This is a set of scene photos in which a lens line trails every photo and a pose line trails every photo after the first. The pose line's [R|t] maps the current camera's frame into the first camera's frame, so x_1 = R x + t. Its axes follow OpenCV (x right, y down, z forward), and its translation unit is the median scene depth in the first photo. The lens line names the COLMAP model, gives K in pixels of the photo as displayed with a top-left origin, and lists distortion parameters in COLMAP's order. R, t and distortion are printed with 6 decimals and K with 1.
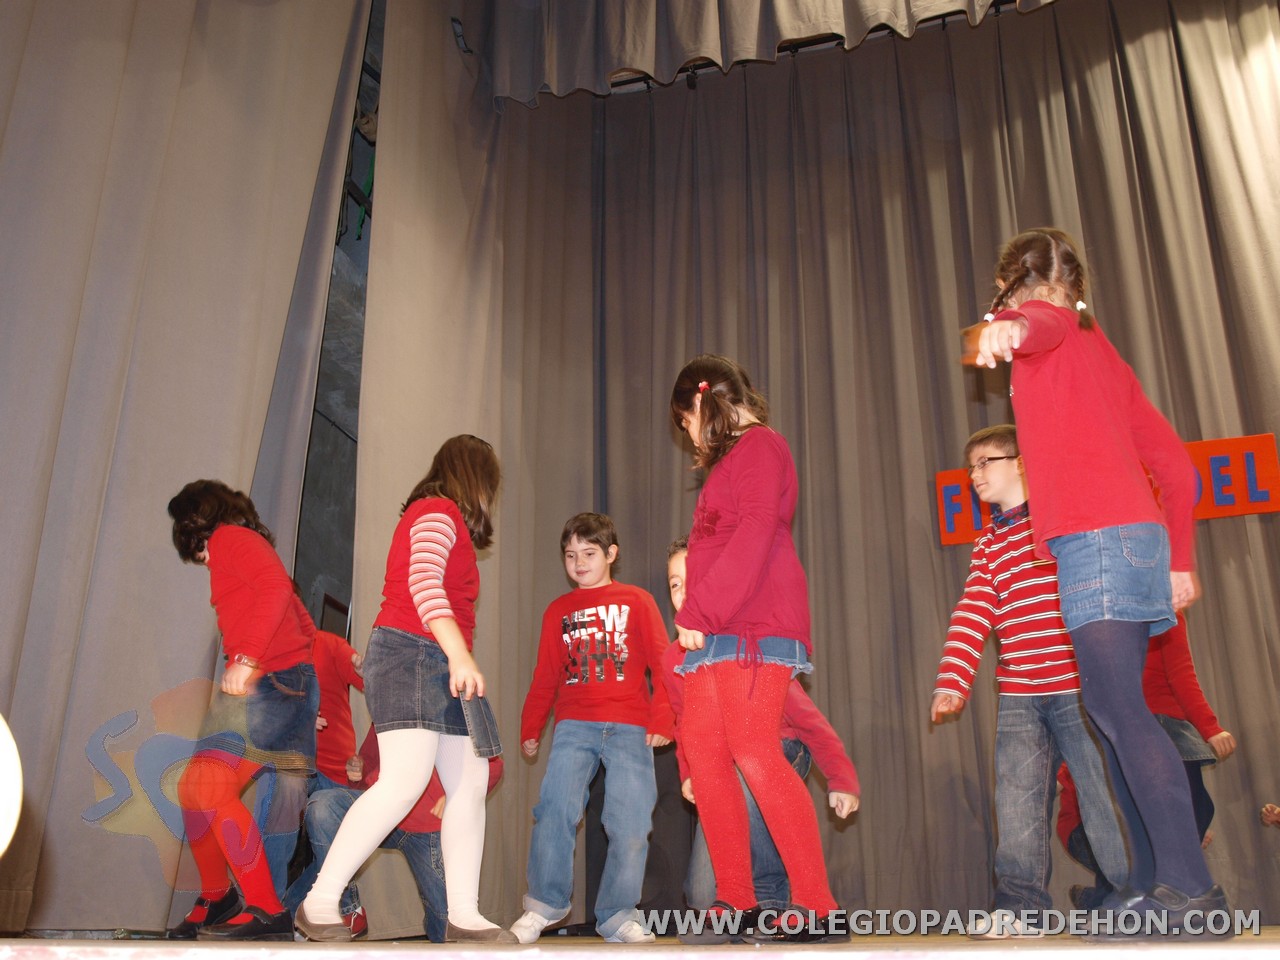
lens RADIAL K [[1301.5, 0, 640.1], [0, 1301.5, 462.4], [0, 0, 1]] dist [-0.026099, 0.000440]
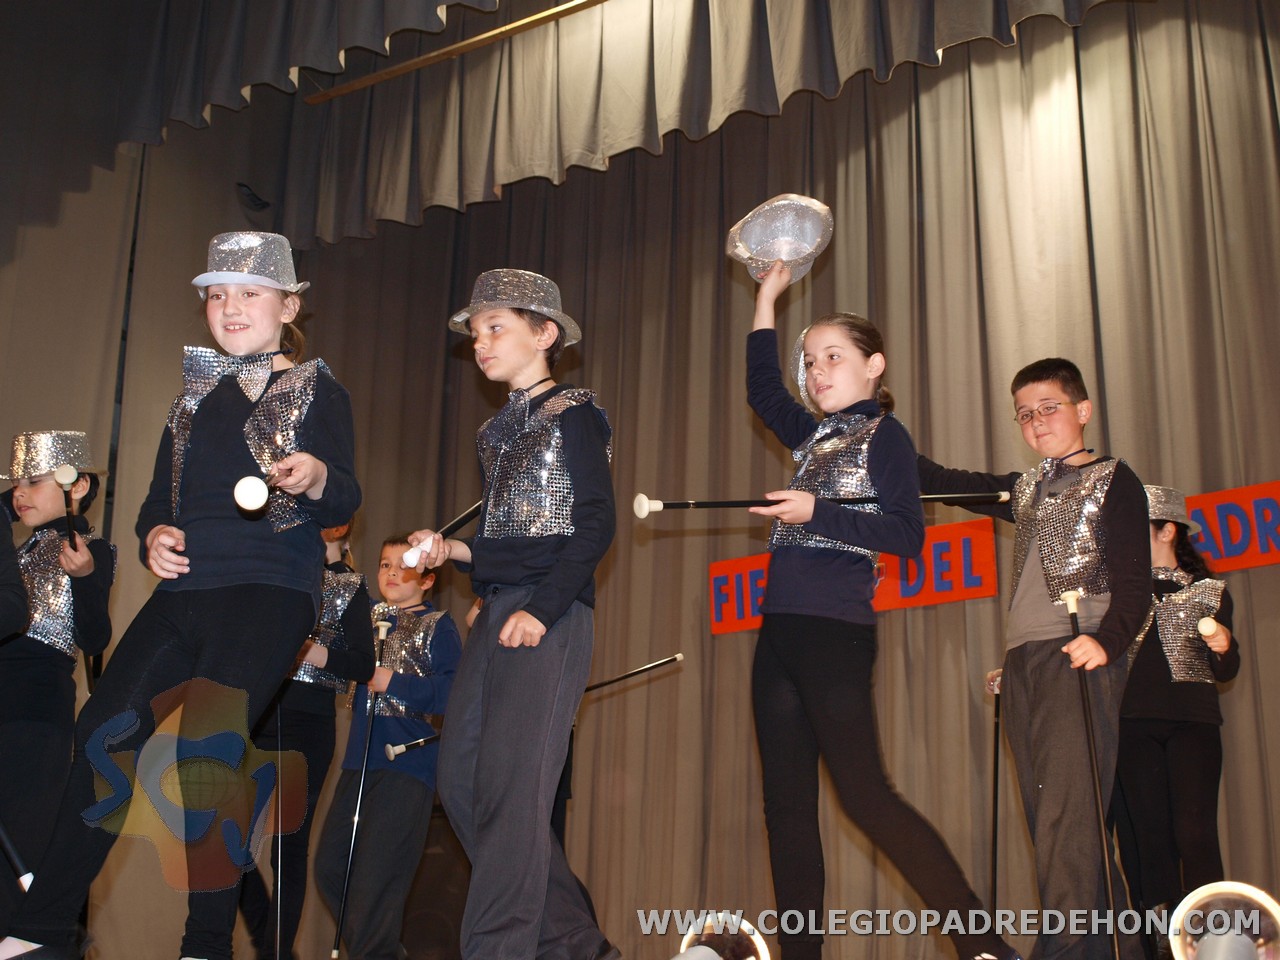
lens RADIAL K [[1741.3, 0, 610.8], [0, 1741.3, 478.4], [0, 0, 1]] dist [-0.042422, -0.034411]
pose [[0.962125, -0.069579, -0.263581, 0.535802], [0.085992, 0.994977, 0.051240, -0.141399], [0.258692, -0.071965, 0.963275, -0.364394]]
